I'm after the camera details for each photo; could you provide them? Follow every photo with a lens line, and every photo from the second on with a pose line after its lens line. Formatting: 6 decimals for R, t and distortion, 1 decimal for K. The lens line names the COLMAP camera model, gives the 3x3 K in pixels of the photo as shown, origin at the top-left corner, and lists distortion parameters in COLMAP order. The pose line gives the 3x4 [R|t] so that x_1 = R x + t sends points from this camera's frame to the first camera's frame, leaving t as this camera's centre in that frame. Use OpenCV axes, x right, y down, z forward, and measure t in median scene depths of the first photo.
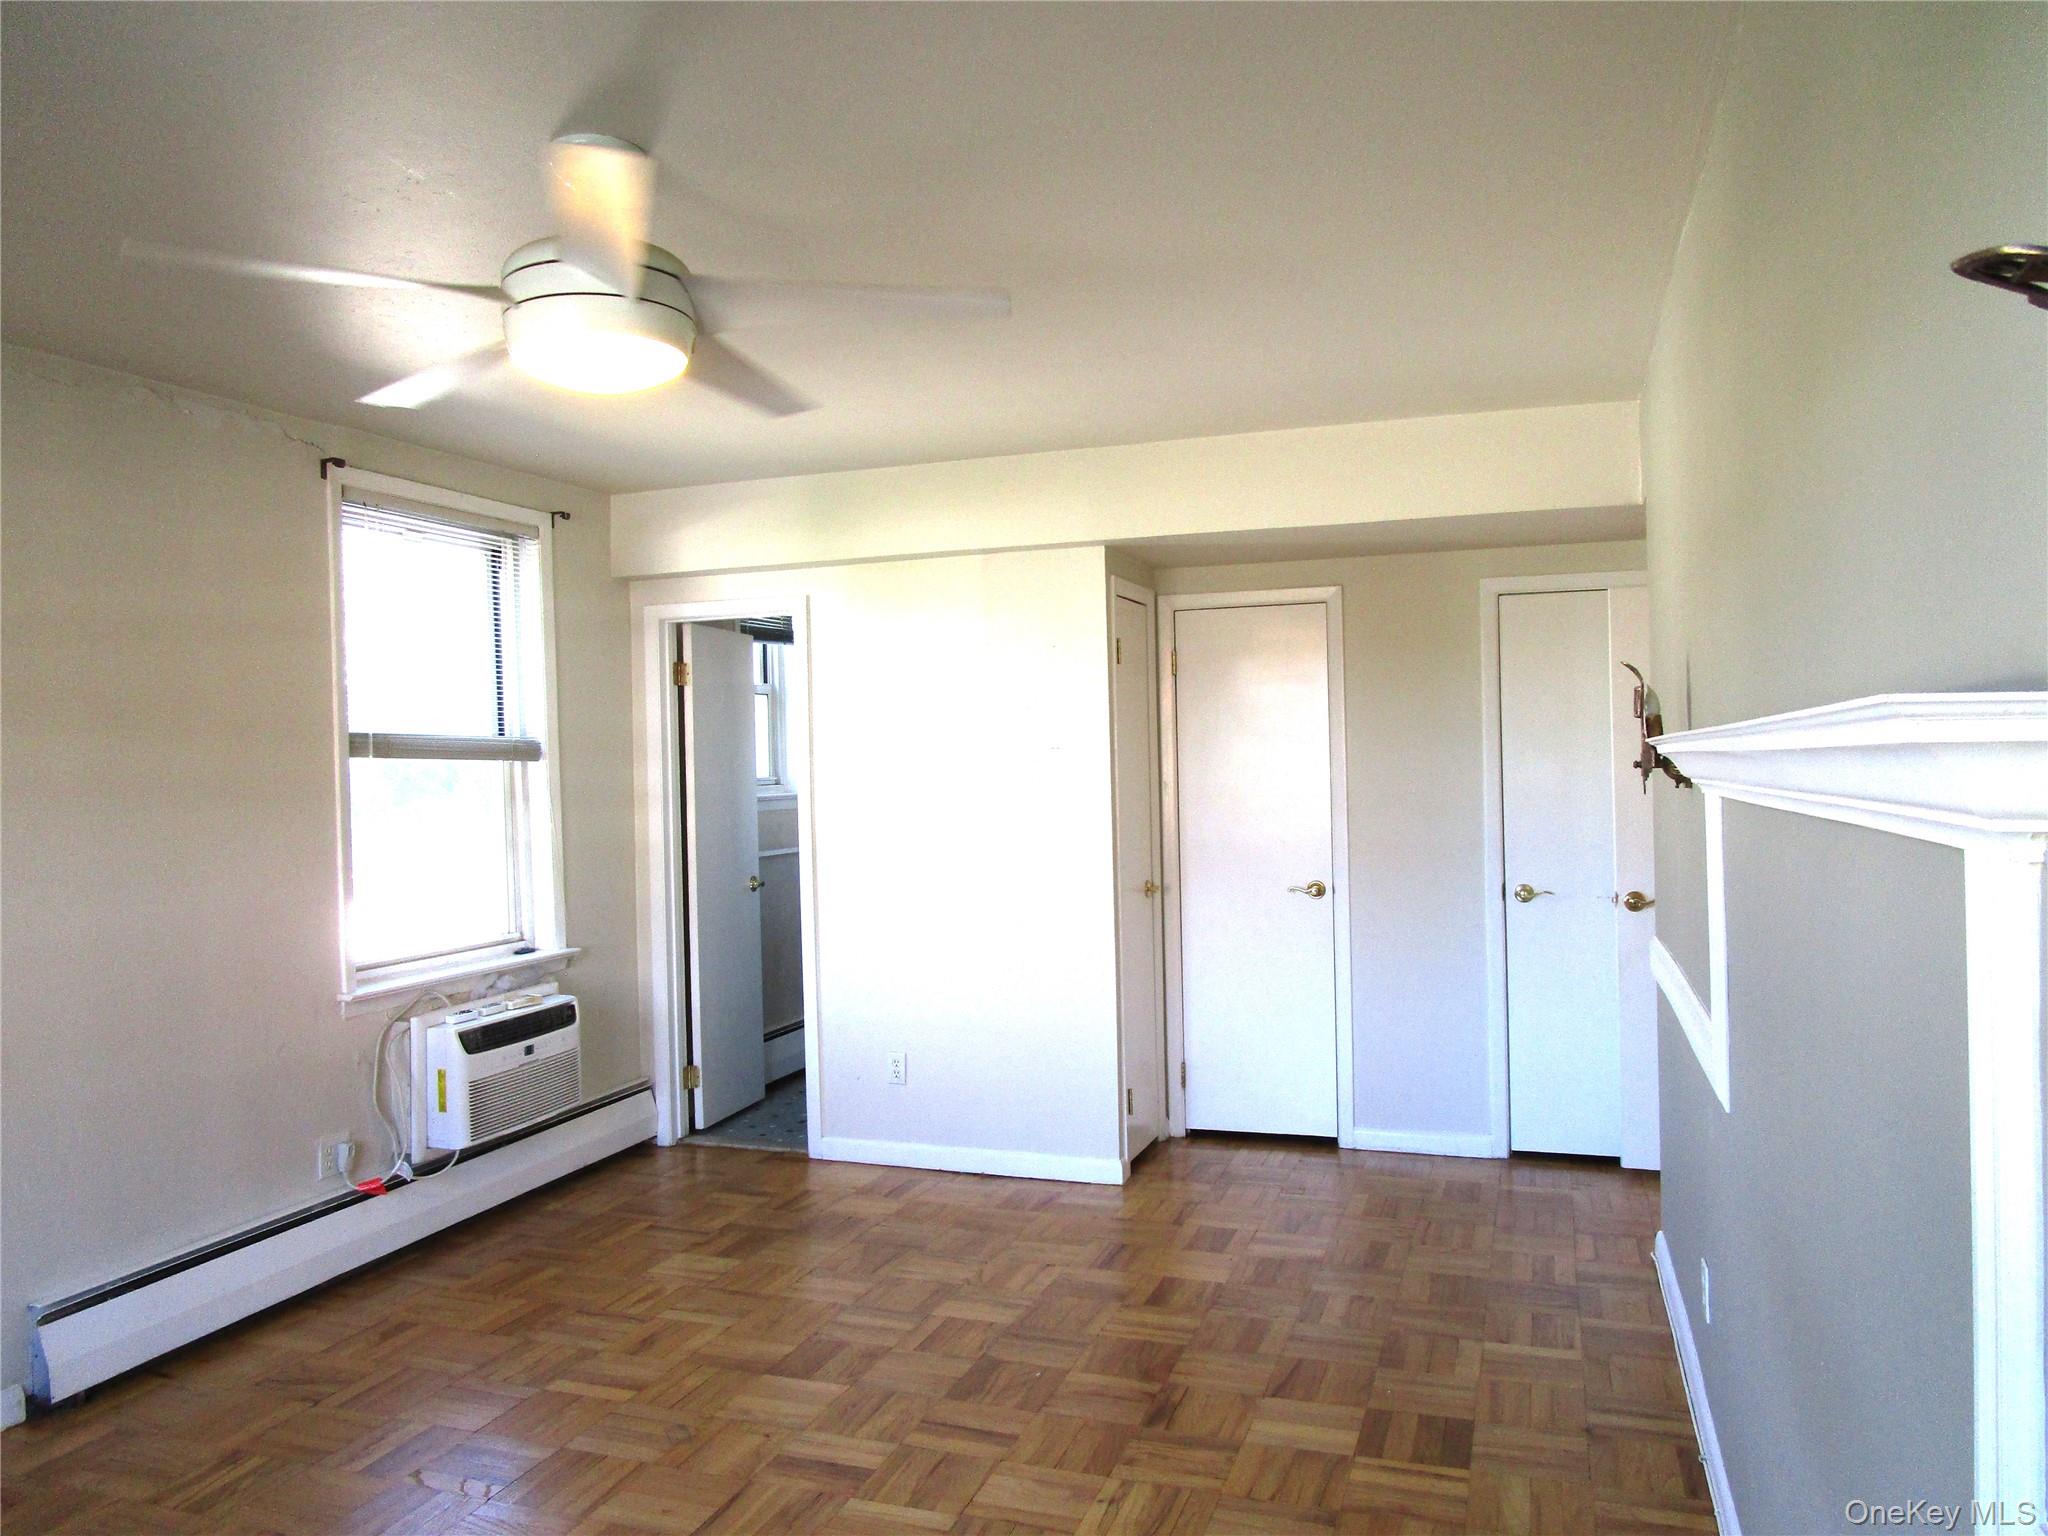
lens RADIAL K [[1463.7, 0, 1024.0], [0, 1463.7, 768.0], [0, 0, 1]] dist [-0.015901, 0.003316]
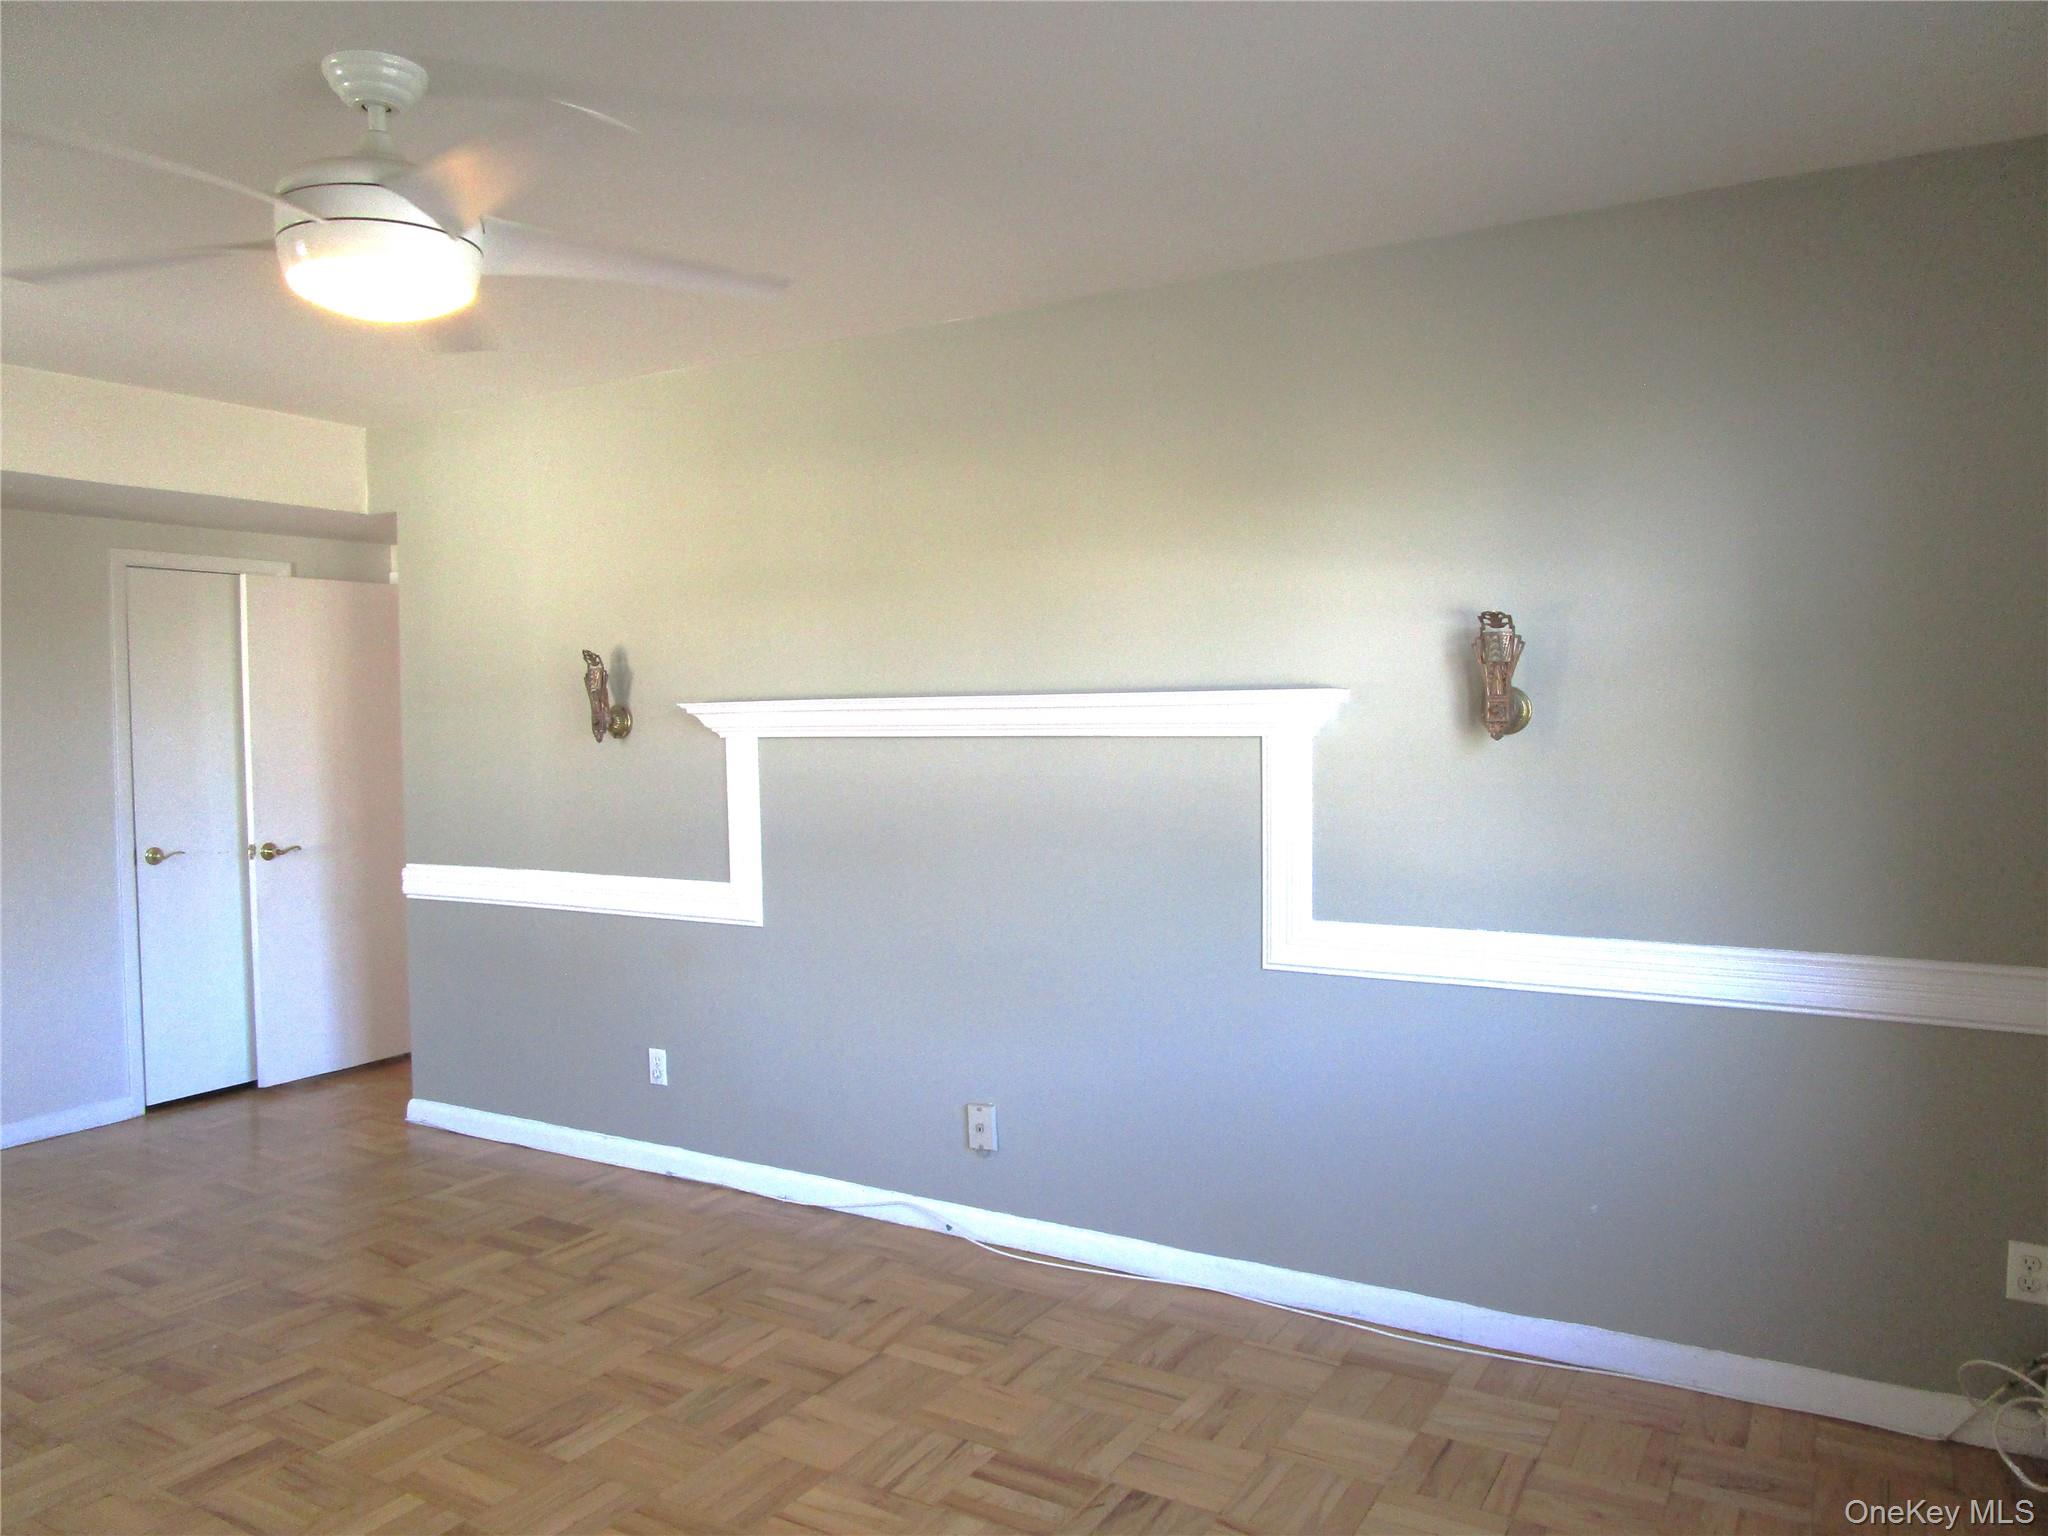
lens RADIAL K [[1463.7, 0, 1024.0], [0, 1463.7, 768.0], [0, 0, 1]] dist [-0.015901, 0.003316]
pose [[0.208710, -0.024874, 0.977661, -0.812879], [0.017442, 0.999612, 0.021709, 0.016954], [-0.977822, 0.012522, 0.209063, 0.260656]]
